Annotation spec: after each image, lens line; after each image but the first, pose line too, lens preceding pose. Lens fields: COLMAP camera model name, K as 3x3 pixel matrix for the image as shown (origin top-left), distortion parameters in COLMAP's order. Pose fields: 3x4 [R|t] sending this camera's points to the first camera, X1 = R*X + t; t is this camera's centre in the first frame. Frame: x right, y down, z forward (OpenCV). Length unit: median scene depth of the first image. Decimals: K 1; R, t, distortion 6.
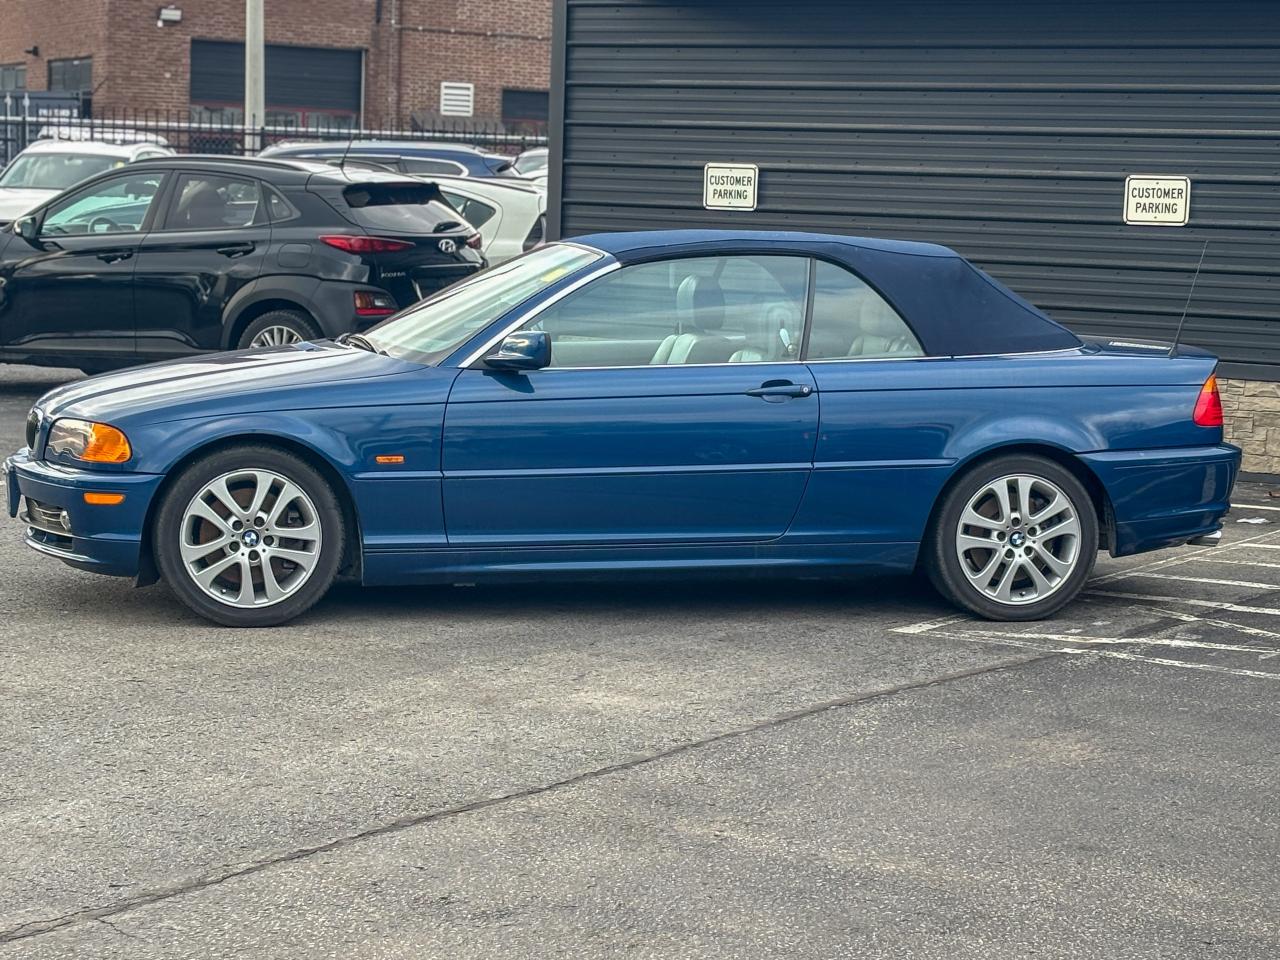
lens RADIAL K [[2842.2, 0, 646.8], [0, 2842.2, 480.7], [0, 0, 1]] dist [0.176256, 0.000000]
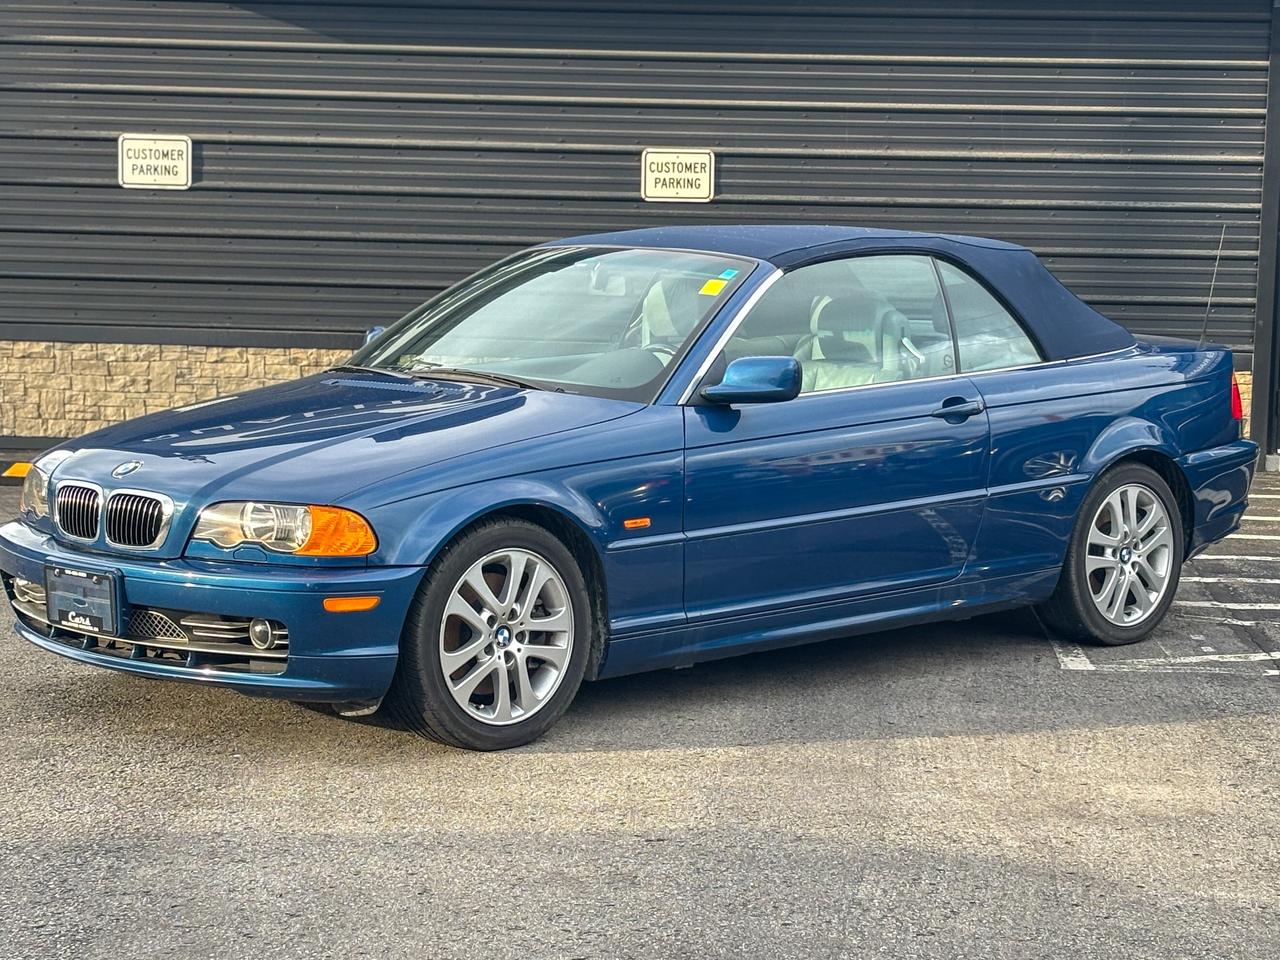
lens RADIAL K [[2842.2, 0, 636.3], [0, 2842.2, 480.4], [0, 0, 1]] dist [0.176256, 0.000000]
pose [[0.860602, -0.069316, 0.504538, -0.479748], [0.059767, 0.997595, 0.035107, -0.046333], [-0.505758, -0.000059, 0.862675, 0.286104]]
